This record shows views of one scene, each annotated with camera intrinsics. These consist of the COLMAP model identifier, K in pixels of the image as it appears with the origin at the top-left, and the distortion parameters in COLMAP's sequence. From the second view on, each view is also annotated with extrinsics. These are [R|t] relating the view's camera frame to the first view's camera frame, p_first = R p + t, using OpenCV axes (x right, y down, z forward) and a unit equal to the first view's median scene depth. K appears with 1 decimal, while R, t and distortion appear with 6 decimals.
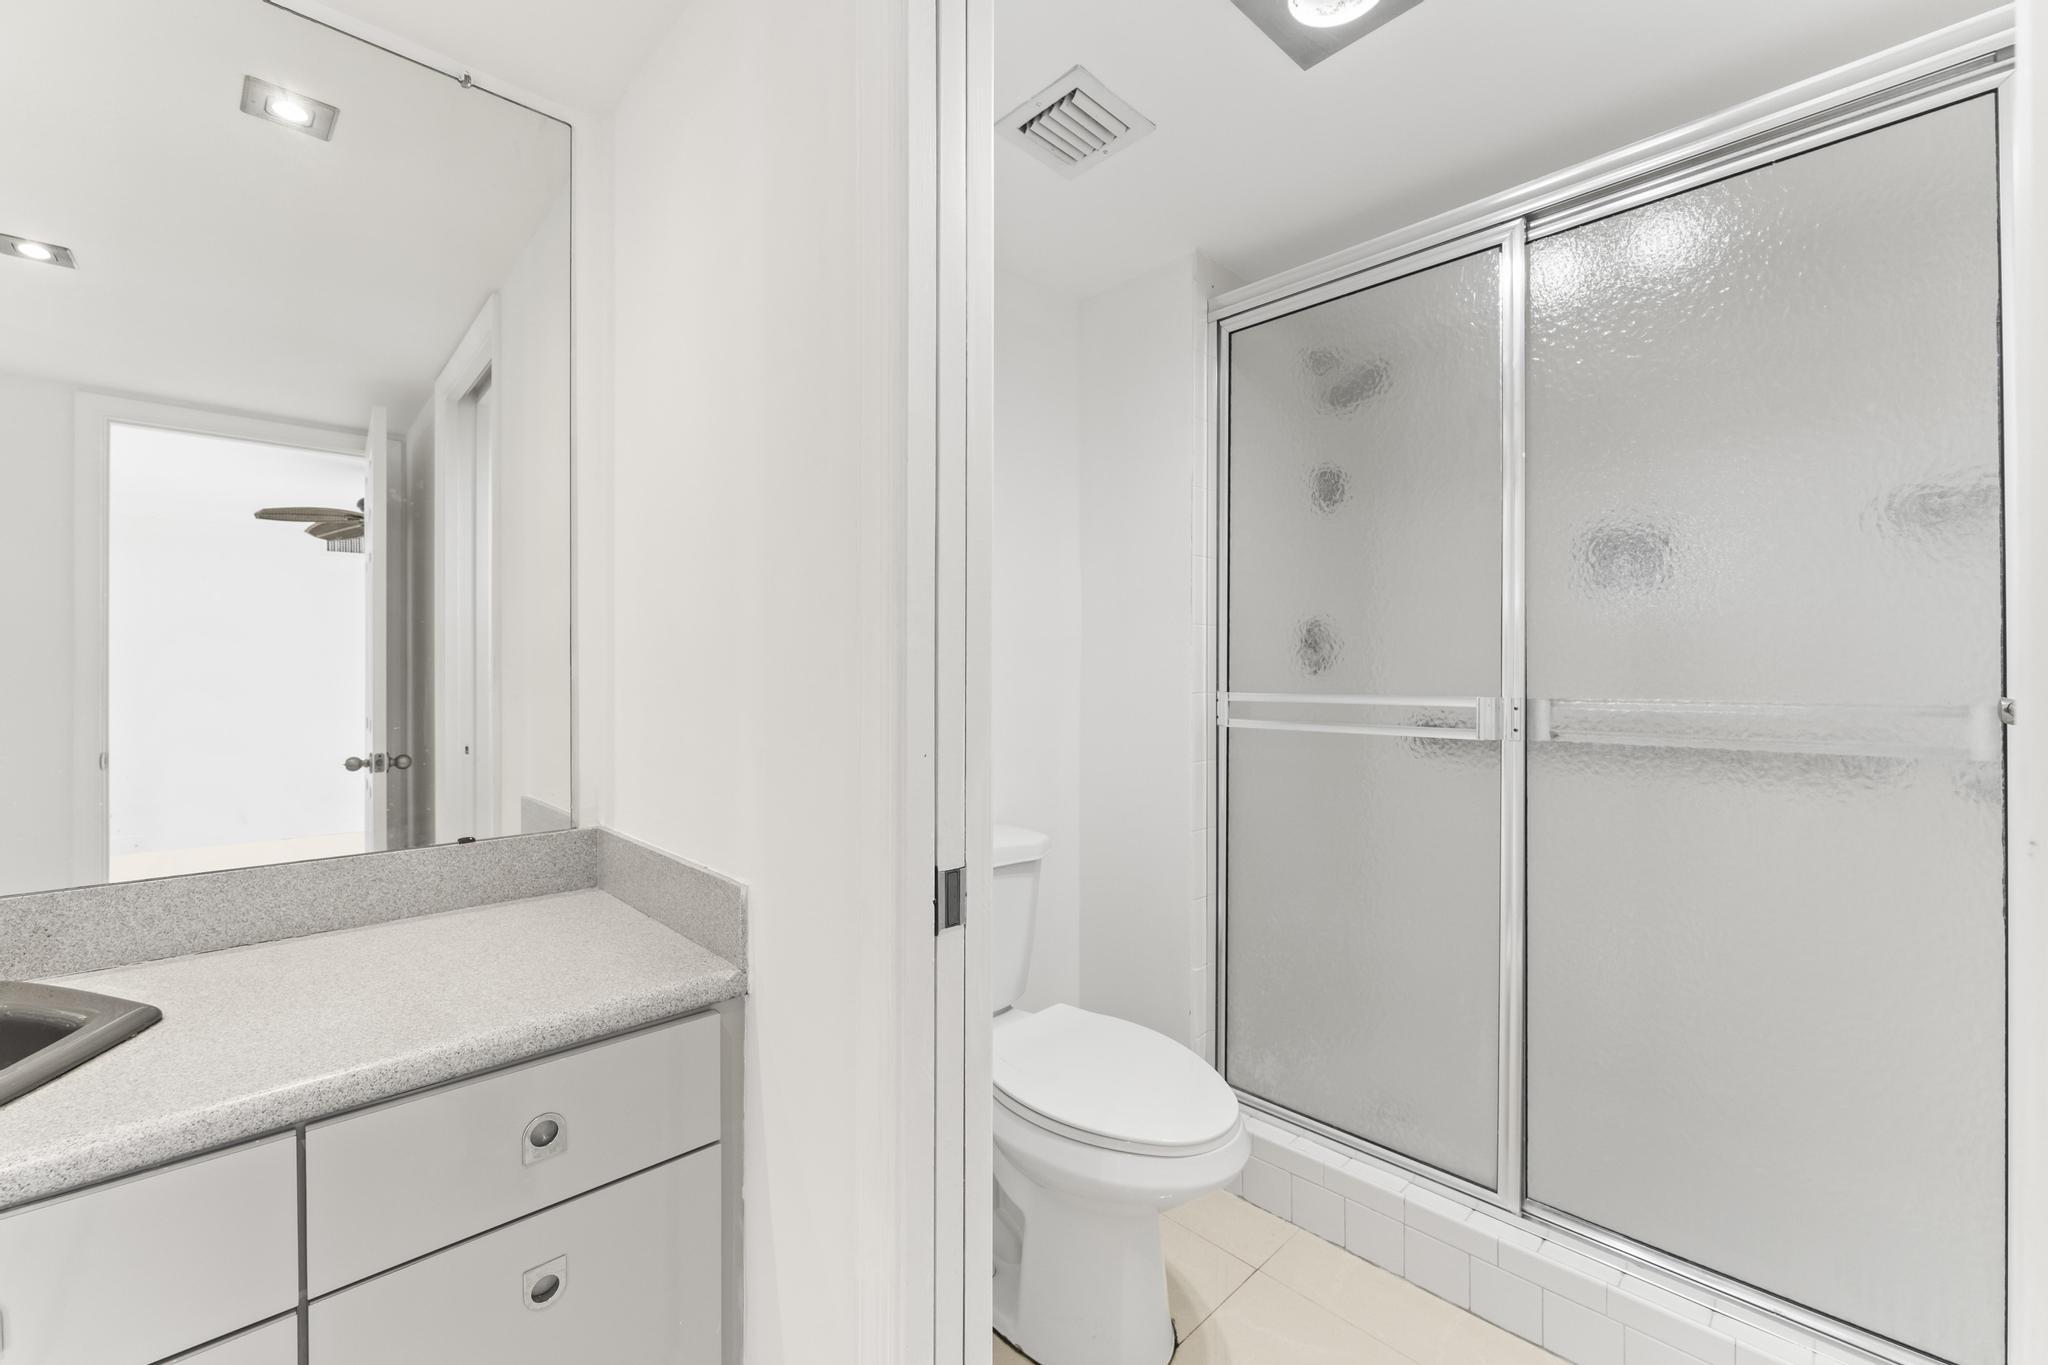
lens RADIAL K [[817.2, 0, 1027.6], [0, 817.2, 683.9], [0, 0, 1]] dist [-0.002091, -0.000355]
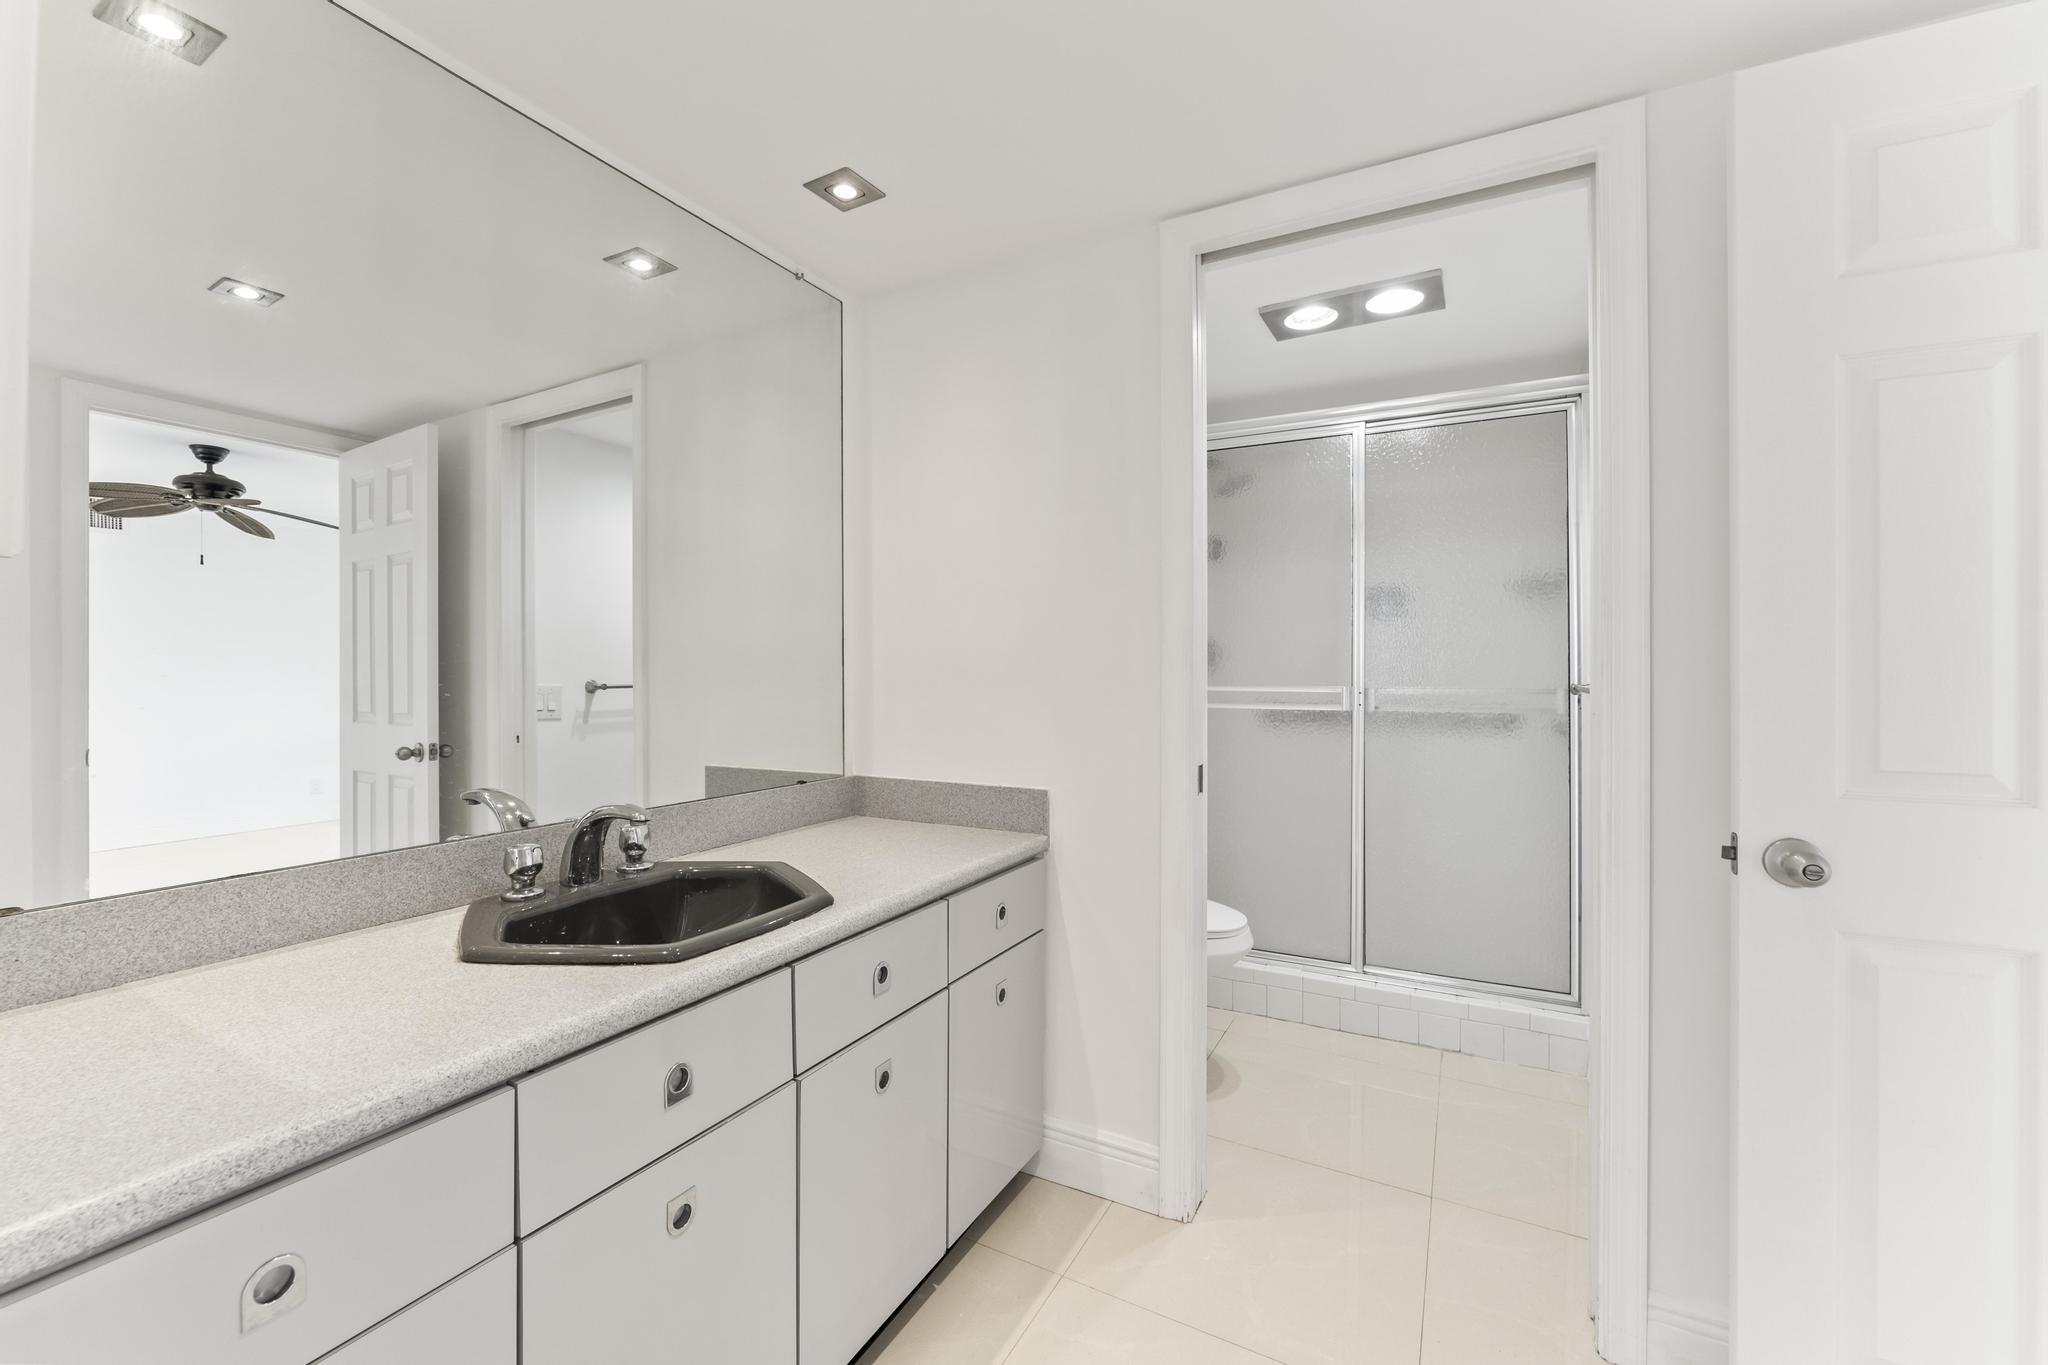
lens RADIAL K [[817.2, 0, 1027.6], [0, 817.2, 683.9], [0, 0, 1]] dist [-0.002091, -0.000355]
pose [[0.951421, -0.001417, 0.307890, -0.661184], [0.000168, 0.999992, 0.004085, 0.003297], [-0.307894, -0.003834, 0.951413, -0.493032]]
